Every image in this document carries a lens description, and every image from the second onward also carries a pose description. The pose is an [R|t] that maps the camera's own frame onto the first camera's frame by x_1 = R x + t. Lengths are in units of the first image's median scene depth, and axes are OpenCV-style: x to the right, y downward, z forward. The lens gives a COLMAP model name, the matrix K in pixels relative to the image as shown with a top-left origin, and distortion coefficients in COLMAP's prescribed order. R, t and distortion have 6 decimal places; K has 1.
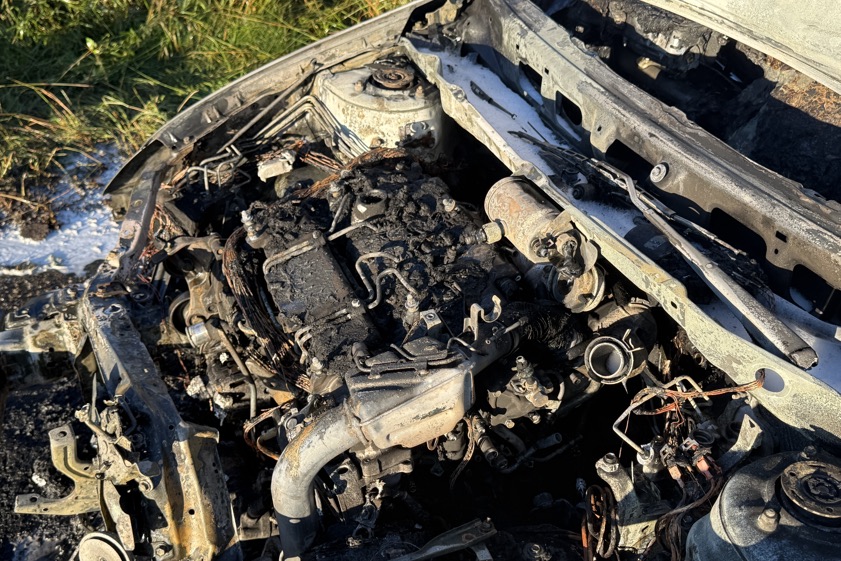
lens RADIAL K [[852.8, 0, 438.2], [0, 852.8, 265.8], [0, 0, 1]] dist [0.102326, 0.003143]
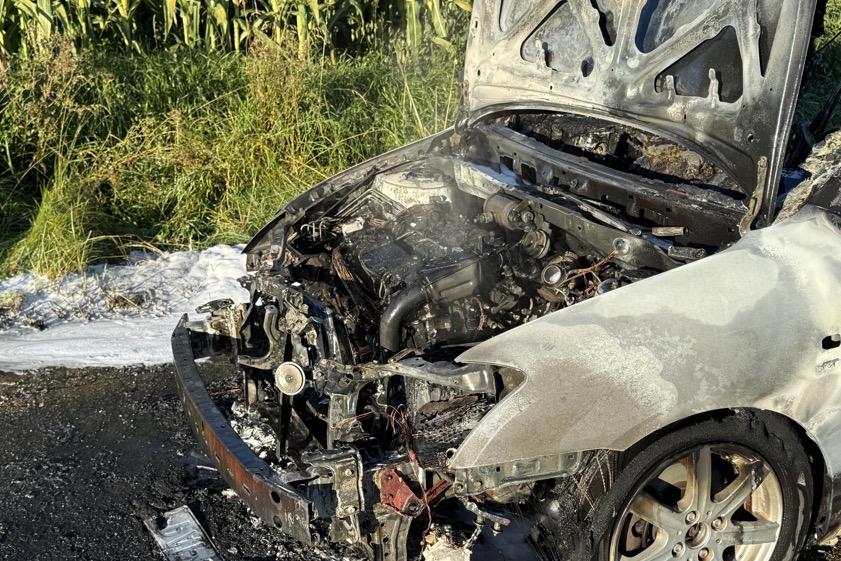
lens RADIAL K [[1037.4, 0, 420.5], [0, 1037.4, 280.5], [0, 0, 1]] dist [-0.001740, -0.006292]
pose [[0.999519, -0.030950, 0.001975, -0.071019], [0.030157, 0.955120, -0.294680, 0.577512], [0.007234, 0.294597, 0.955594, -0.860484]]
